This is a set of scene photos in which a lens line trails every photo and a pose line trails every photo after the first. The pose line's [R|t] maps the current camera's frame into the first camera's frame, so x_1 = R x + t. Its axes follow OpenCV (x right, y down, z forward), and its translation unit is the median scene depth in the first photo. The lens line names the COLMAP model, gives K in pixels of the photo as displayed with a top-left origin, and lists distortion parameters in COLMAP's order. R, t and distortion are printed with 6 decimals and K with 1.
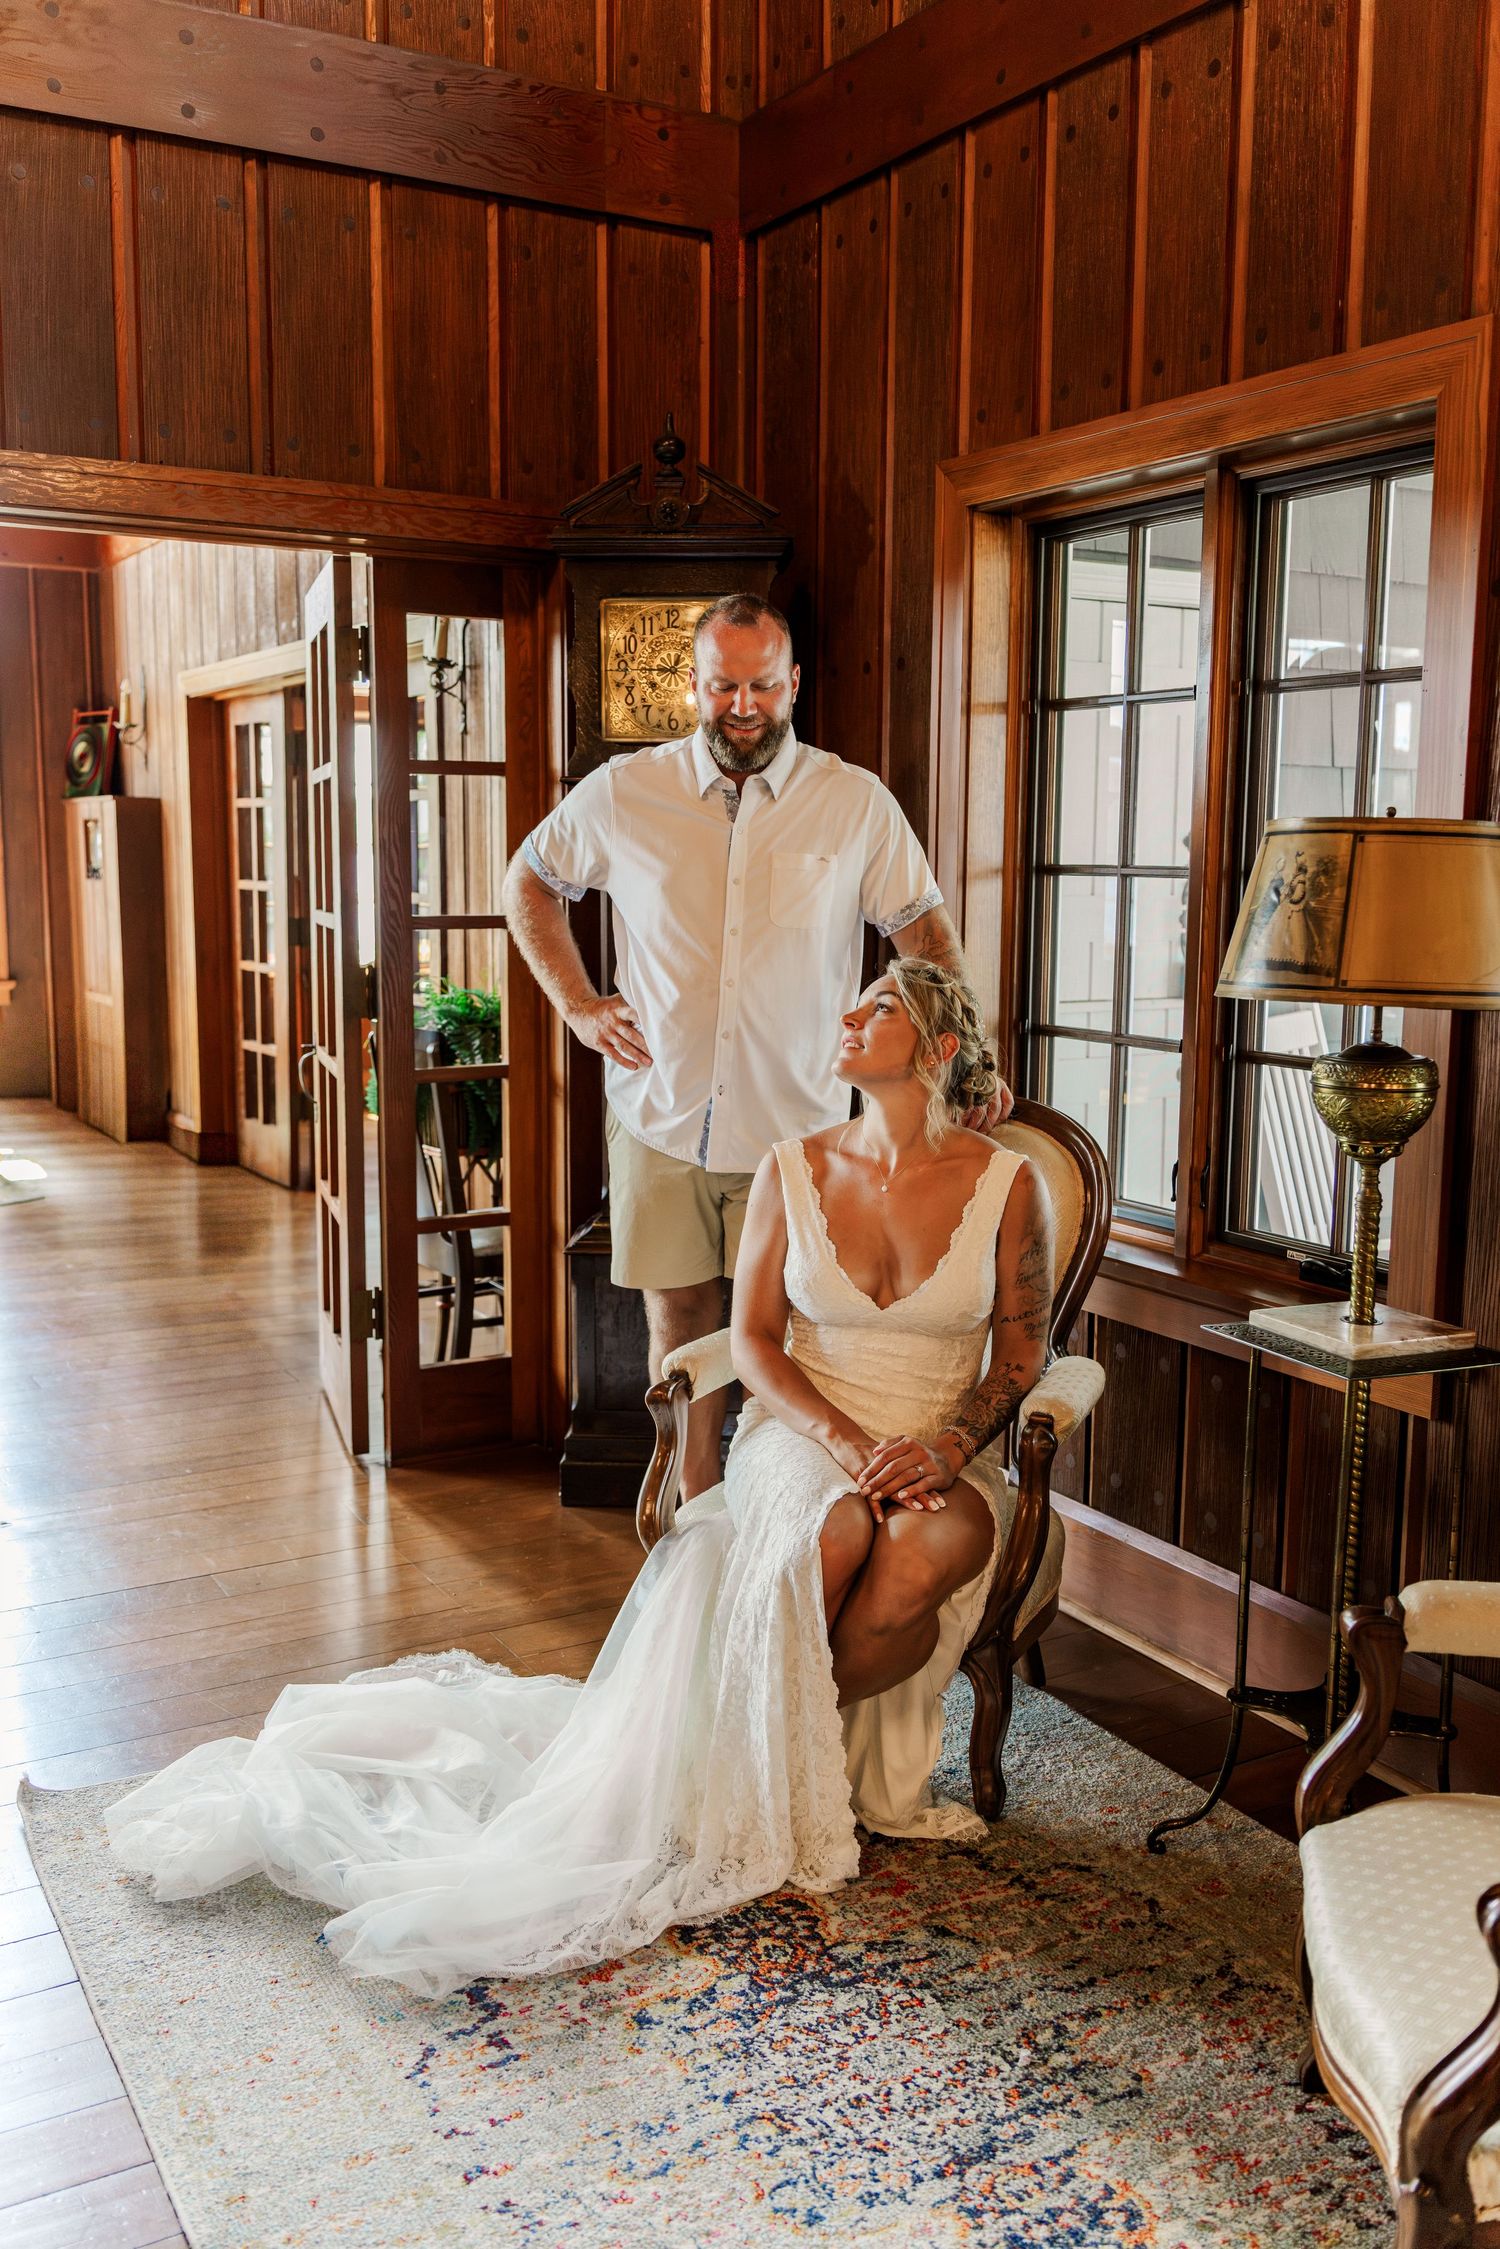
lens RADIAL K [[1972.0, 0, 748.7], [0, 1972.0, 1116.6], [0, 0, 1]] dist [0.002988, -0.009808]
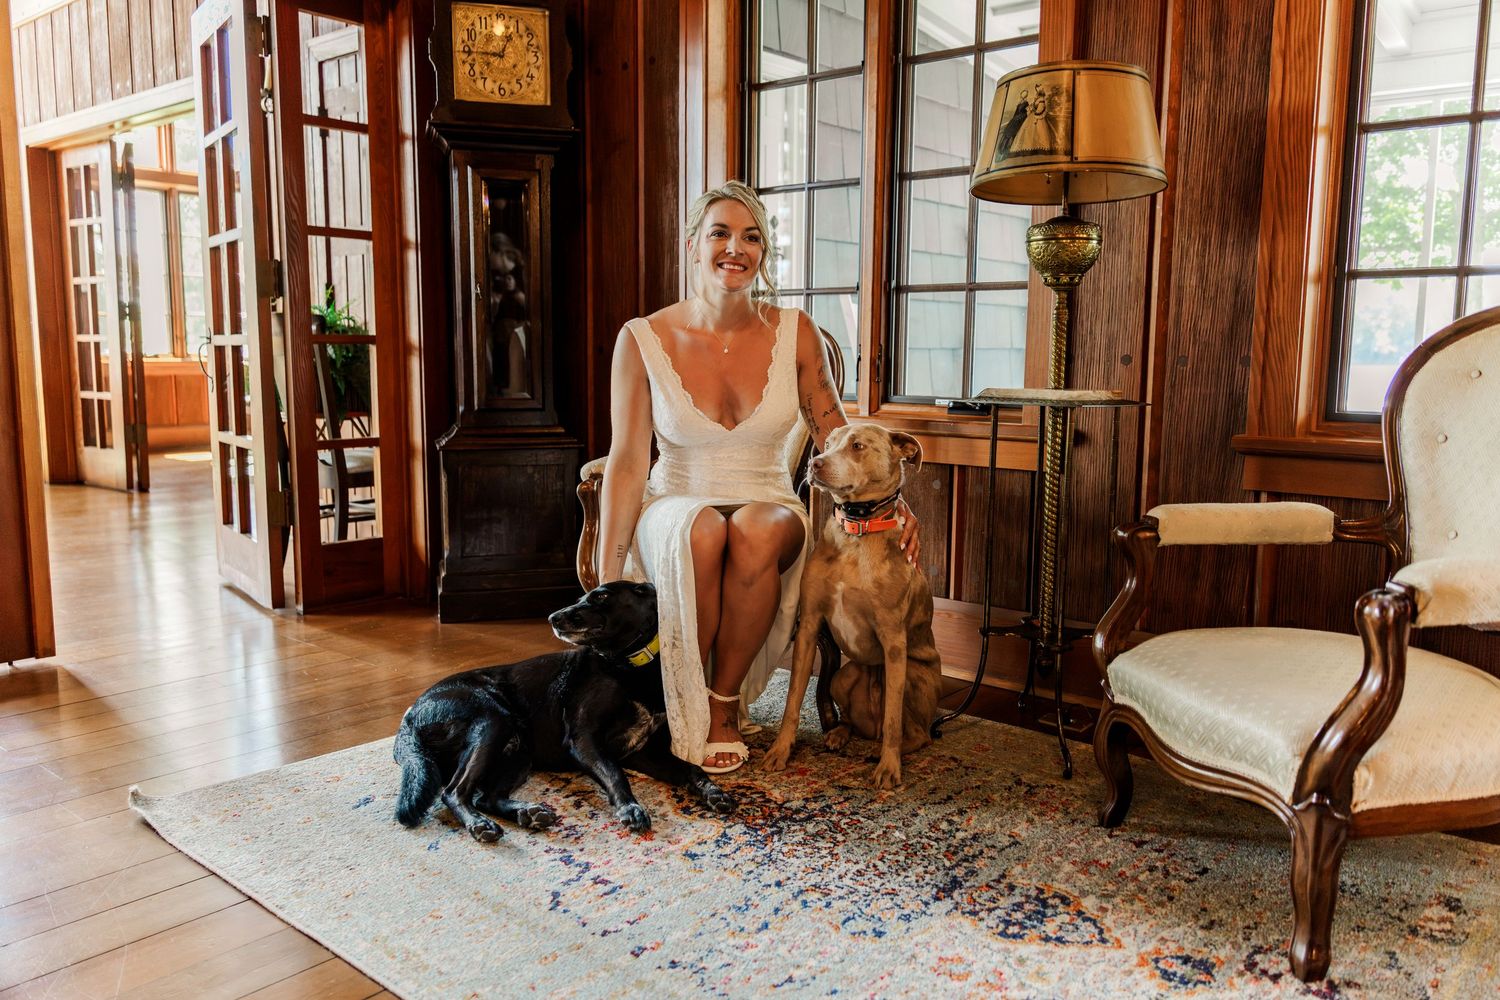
lens RADIAL K [[1146.7, 0, 750.0], [0, 1146.7, 500.0], [0, 0, 1]] dist [0.011708, 0.001341]
pose [[0.941951, -0.042932, 0.332995, -0.279637], [0.044062, 0.999020, 0.004162, 0.197073], [-0.332847, 0.010753, 0.942919, 0.193520]]
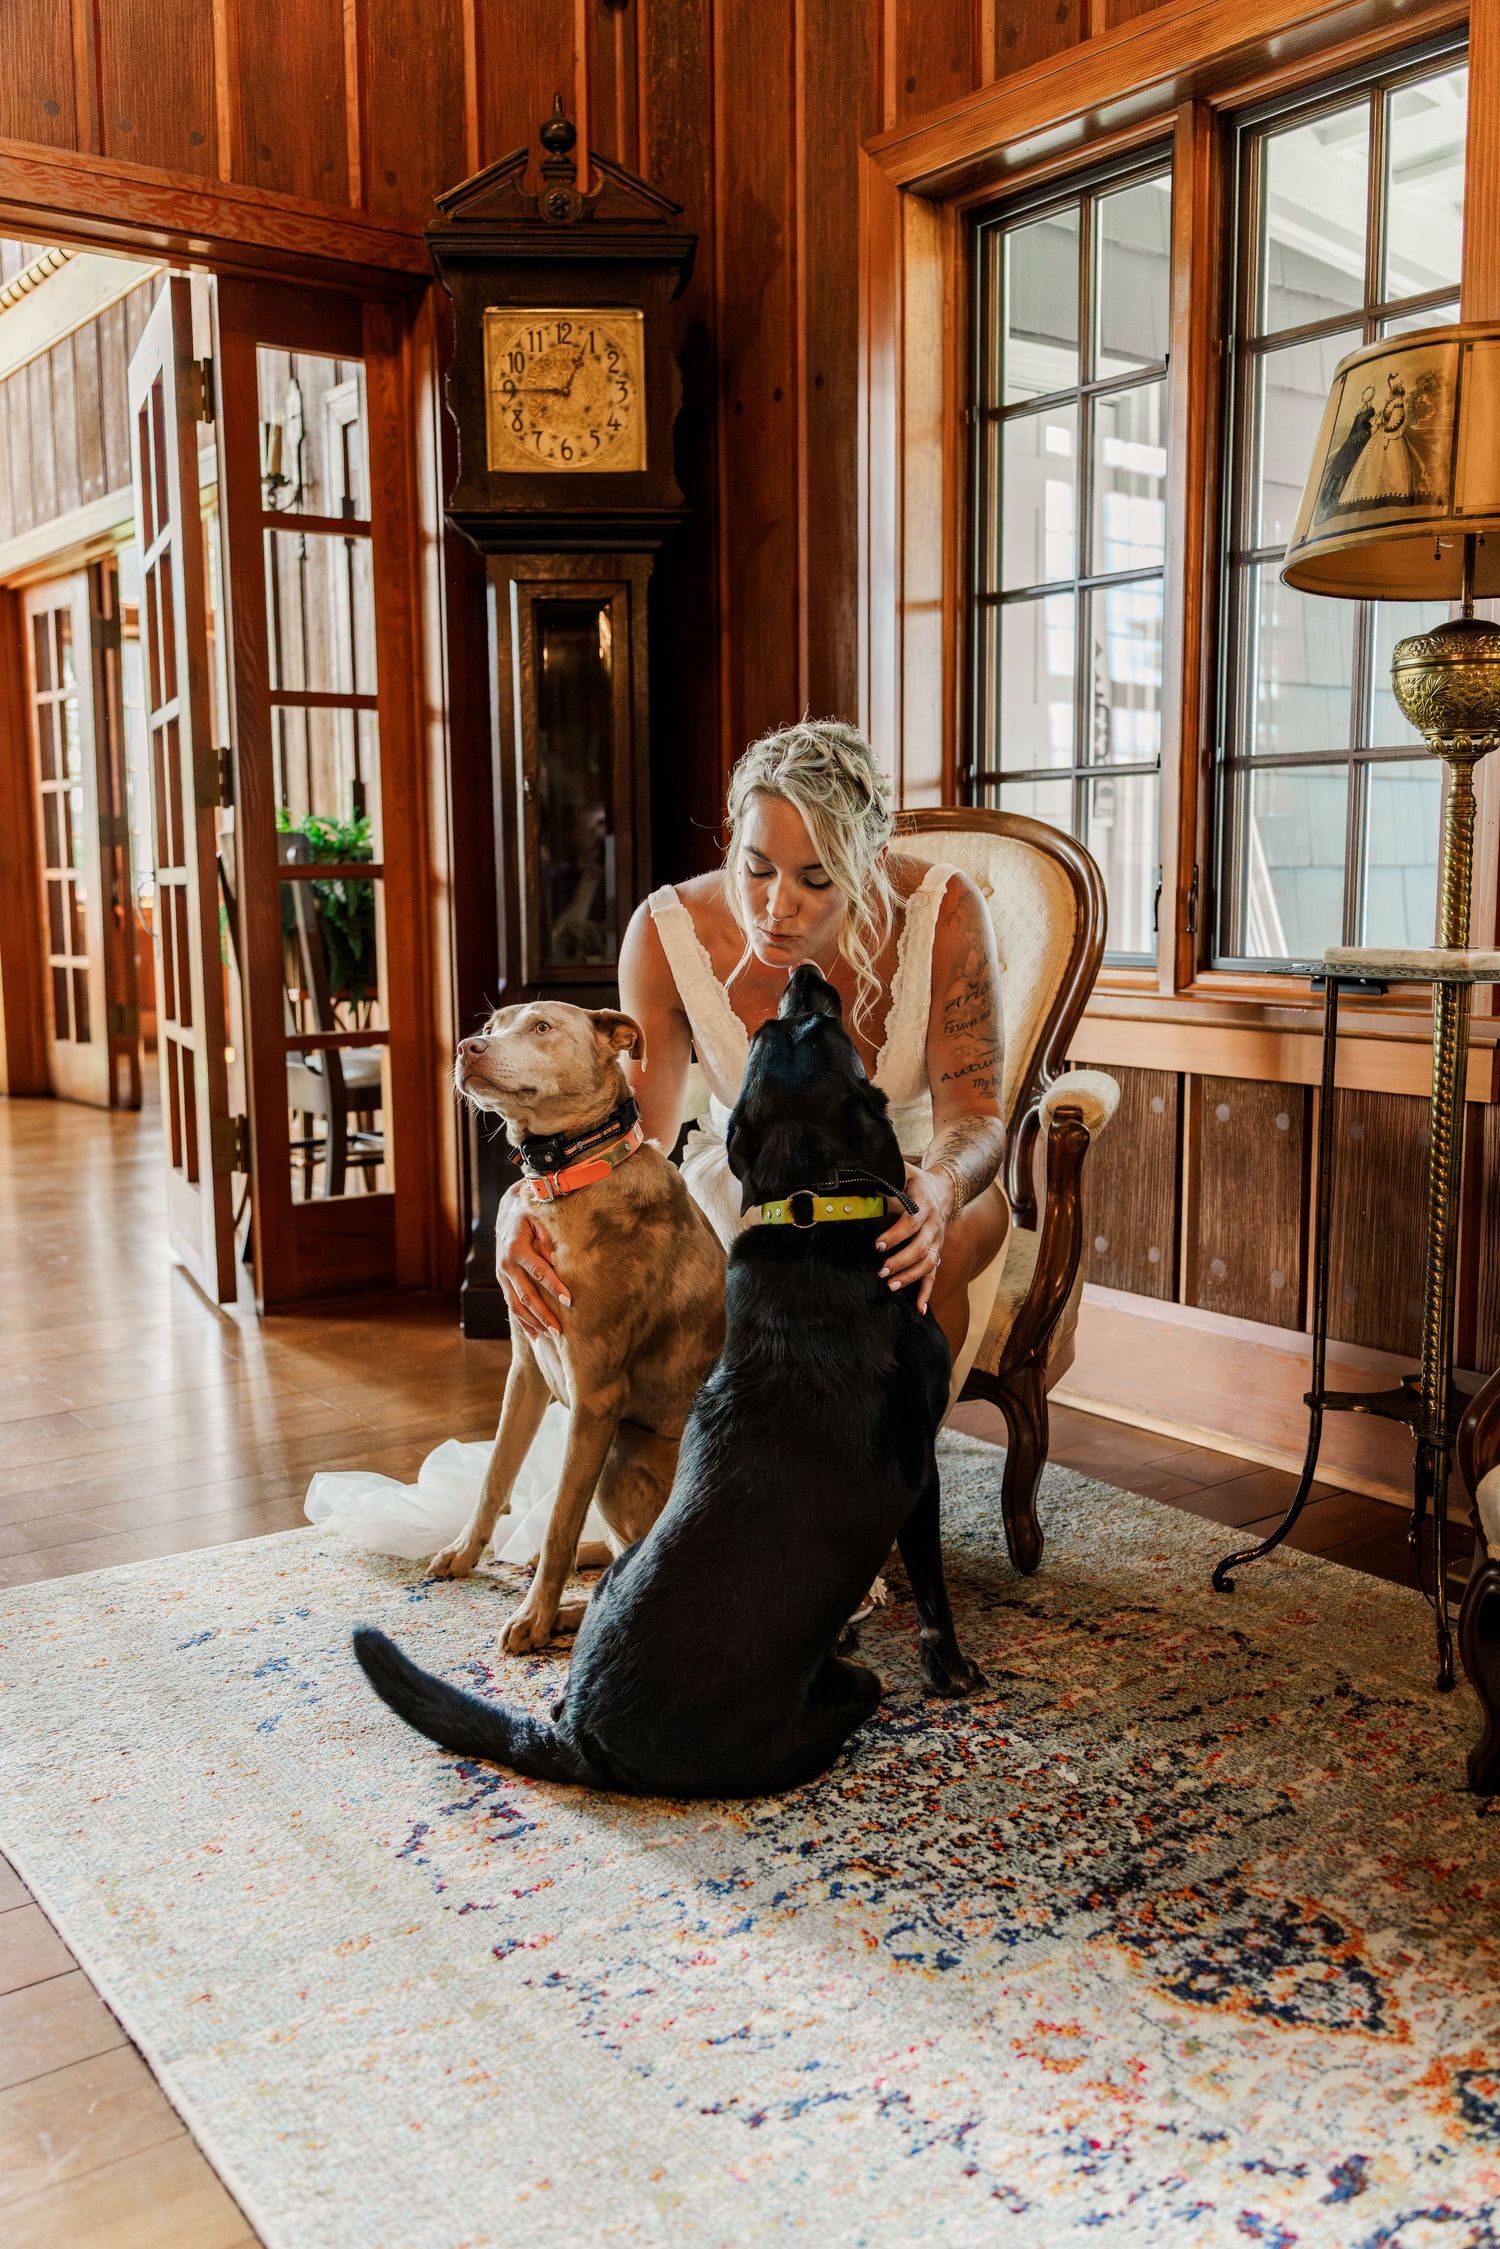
lens RADIAL K [[1930.6, 0, 750.0], [0, 1930.6, 1124.5], [0, 0, 1]] dist [0.012328, -0.025174]
pose [[0.993646, -0.030882, 0.108233, -0.102030], [0.031523, 0.999494, -0.004218, 0.190822], [-0.108048, 0.007603, 0.994117, 0.199622]]
